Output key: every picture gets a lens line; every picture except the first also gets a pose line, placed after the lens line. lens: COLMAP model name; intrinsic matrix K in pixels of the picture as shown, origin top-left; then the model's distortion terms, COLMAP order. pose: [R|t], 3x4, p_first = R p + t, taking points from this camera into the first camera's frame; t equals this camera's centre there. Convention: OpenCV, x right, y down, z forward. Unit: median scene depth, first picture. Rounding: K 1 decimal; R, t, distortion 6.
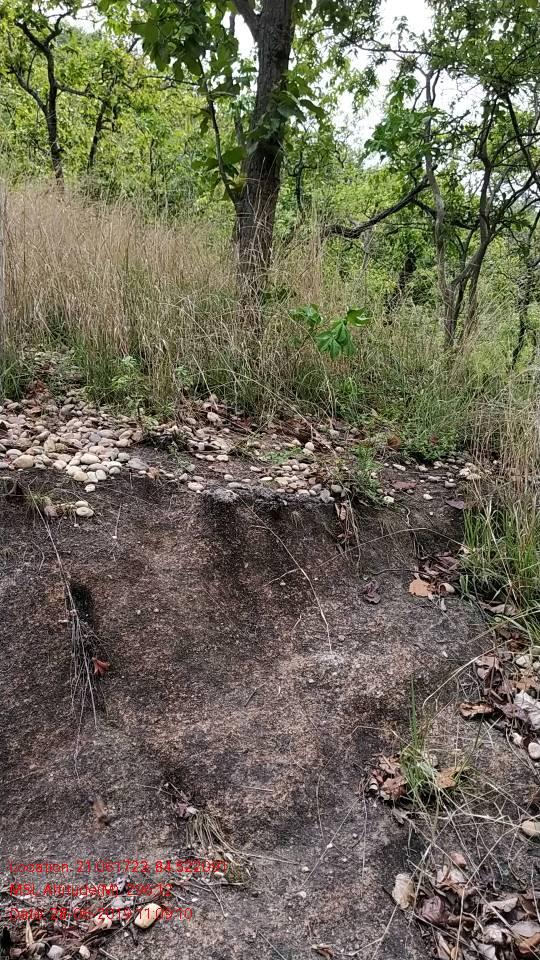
lens RADIAL K [[694.6, 0, 270.0], [0, 694.6, 480.0], [0, 0, 1]] dist [0.001002, -0.027041]
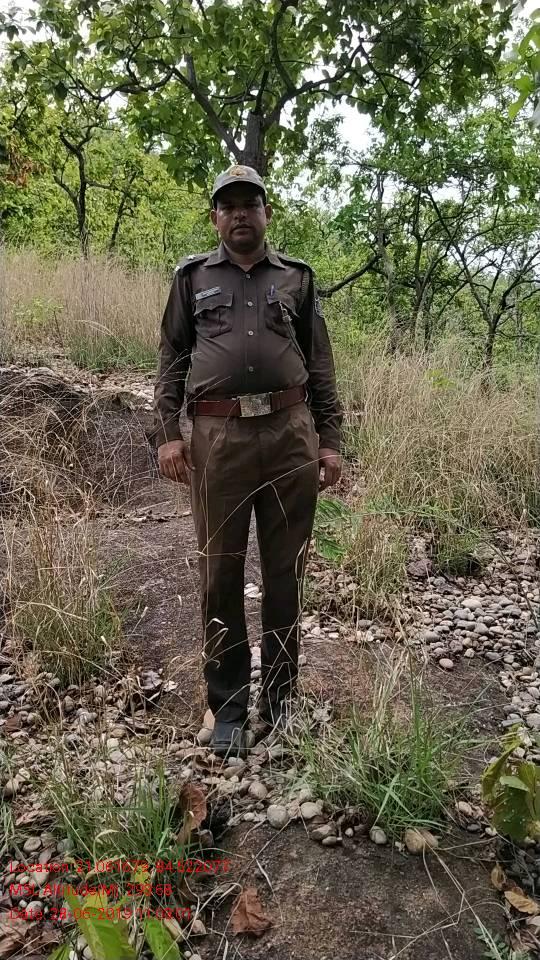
lens RADIAL K [[693.1, 0, 270.0], [0, 693.1, 480.0], [0, 0, 1]] dist [-0.006839, -0.001790]
pose [[0.999831, -0.014712, -0.010997, 0.015029], [0.013605, 0.995410, -0.094734, 0.061656], [0.012340, 0.094568, 0.995442, -0.137657]]
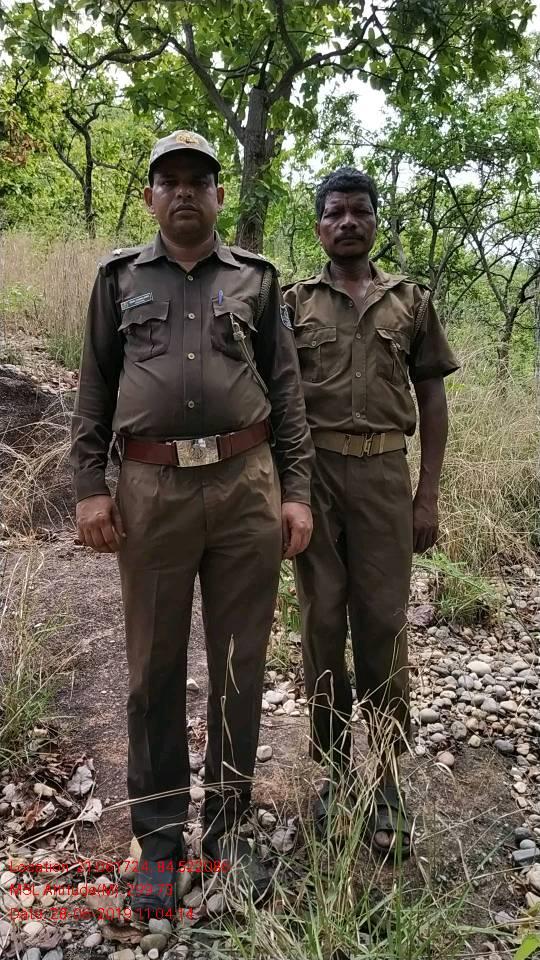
lens RADIAL K [[694.6, 0, 270.0], [0, 694.6, 480.0], [0, 0, 1]] dist [0.001002, -0.027041]
pose [[0.999636, 0.006055, -0.026288, 0.022648], [-0.008013, 0.997149, -0.075029, 0.048888], [0.025758, 0.075212, 0.996835, -0.111472]]
